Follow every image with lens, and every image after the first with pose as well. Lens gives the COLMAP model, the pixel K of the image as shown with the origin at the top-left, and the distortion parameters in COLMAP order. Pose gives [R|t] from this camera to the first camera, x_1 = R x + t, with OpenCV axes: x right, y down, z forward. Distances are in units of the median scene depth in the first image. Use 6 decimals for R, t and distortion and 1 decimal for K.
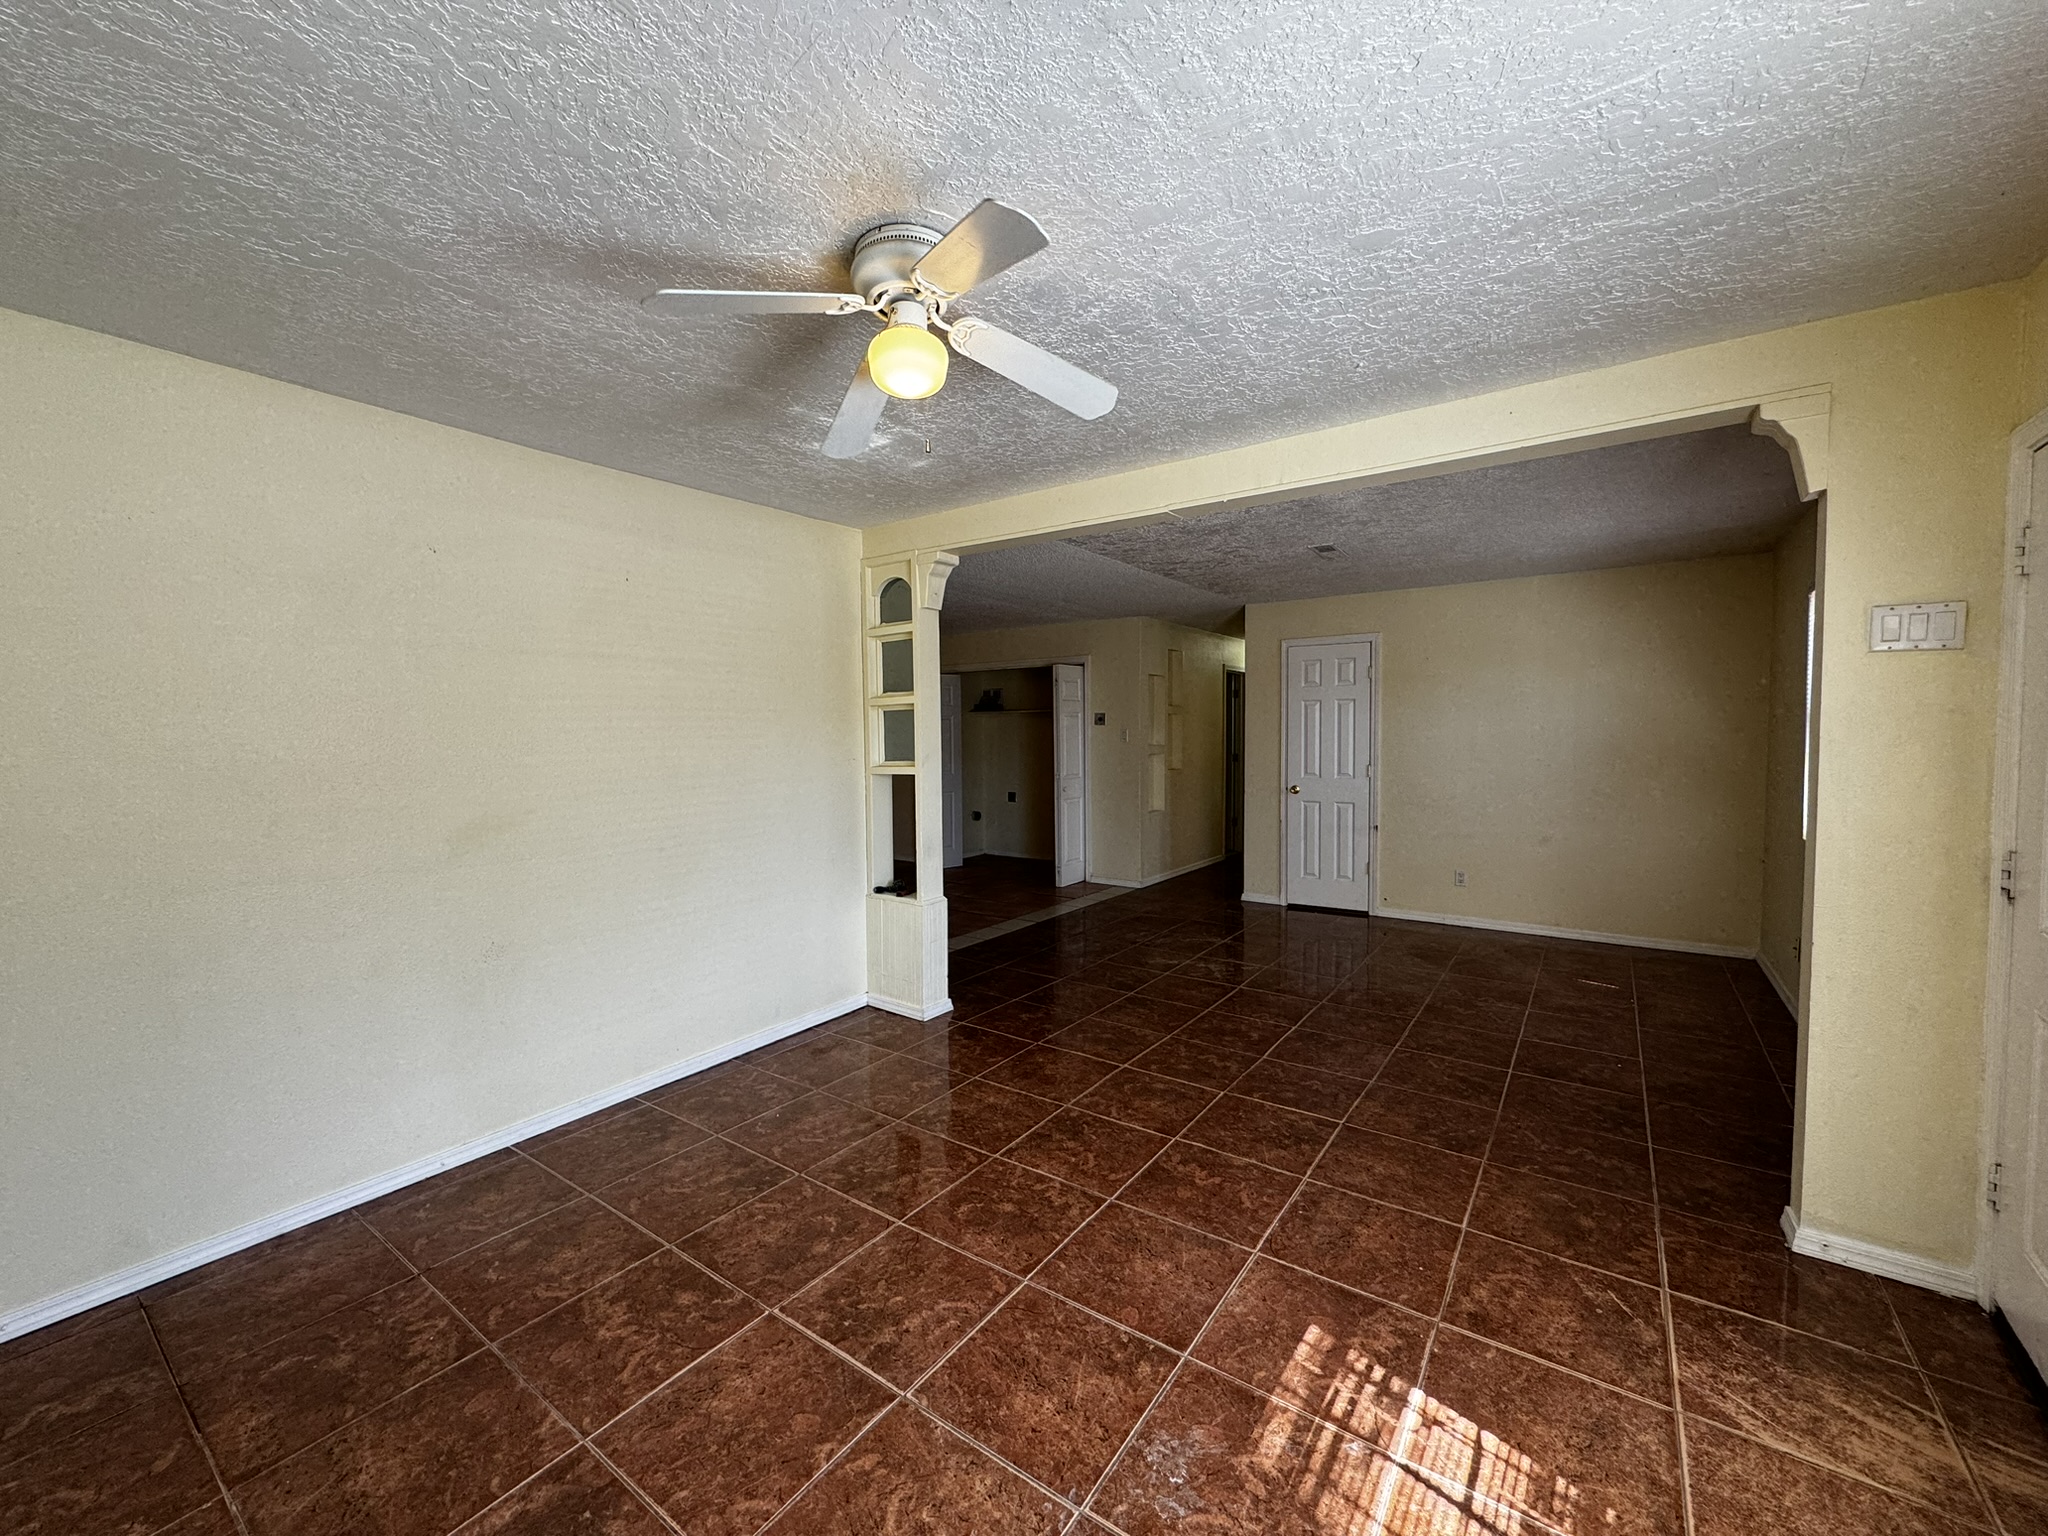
lens RADIAL K [[814.4, 0, 1026.7], [0, 814.4, 772.7], [0, 0, 1]] dist [-0.003943, 0.000053]
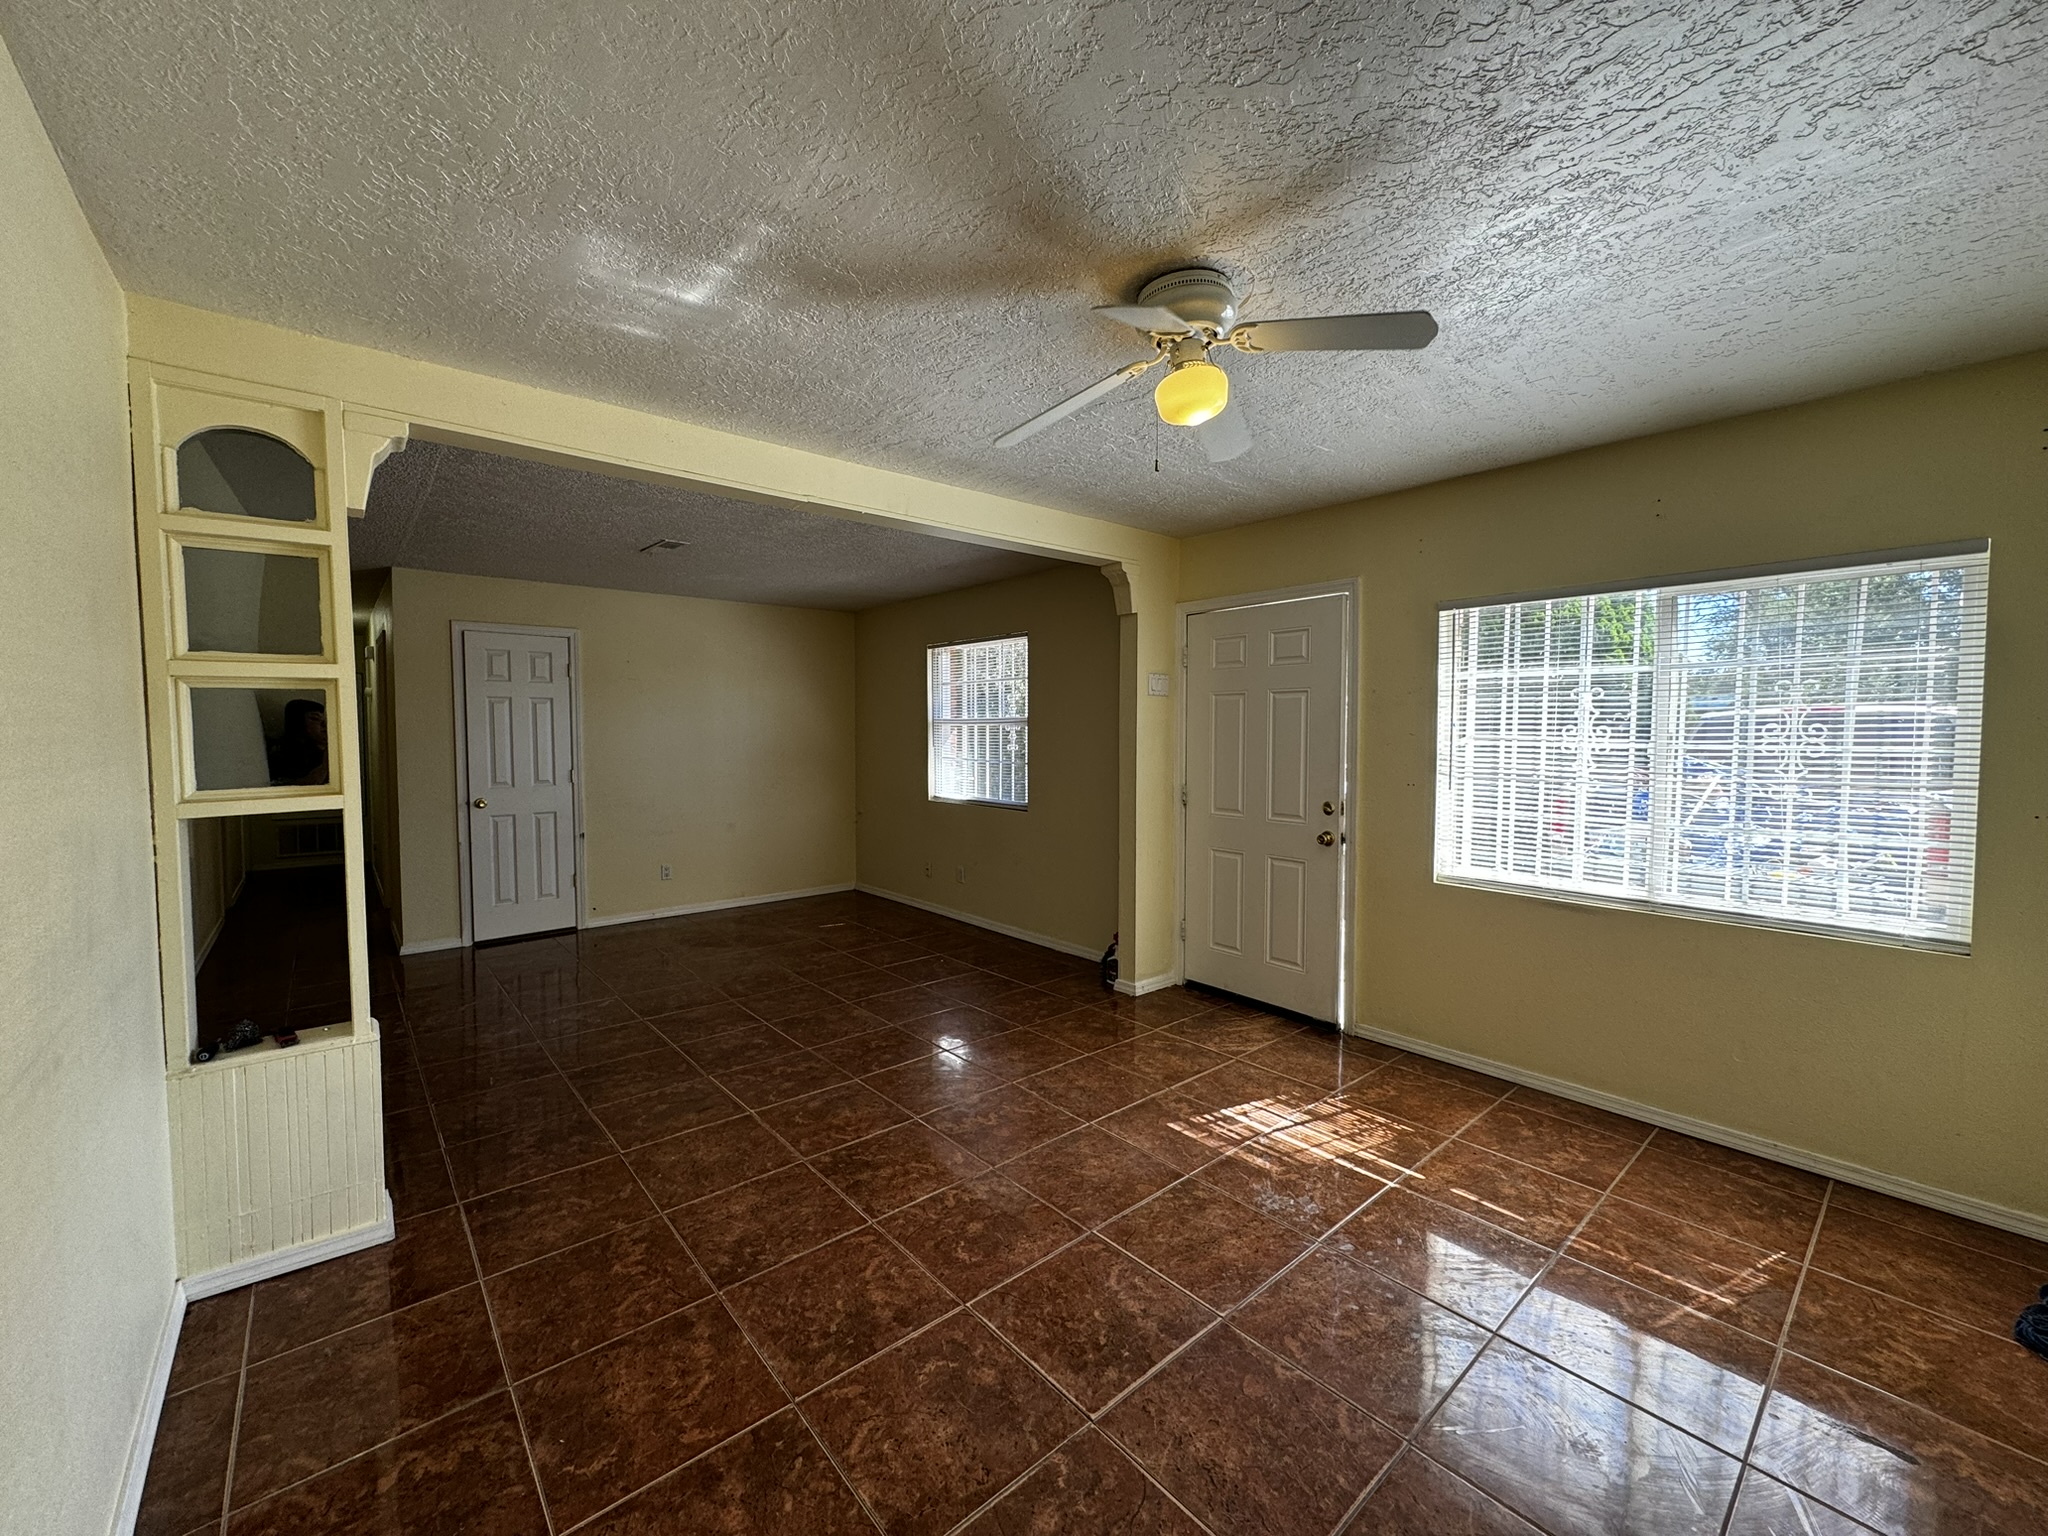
lens RADIAL K [[814.4, 0, 1031.1], [0, 814.4, 765.1], [0, 0, 1]] dist [-0.003943, 0.000053]
pose [[0.232939, -0.035141, 0.971856, -0.777594], [0.049414, 0.998484, 0.024261, -0.022904], [-0.971235, 0.042372, 0.234322, 0.584233]]
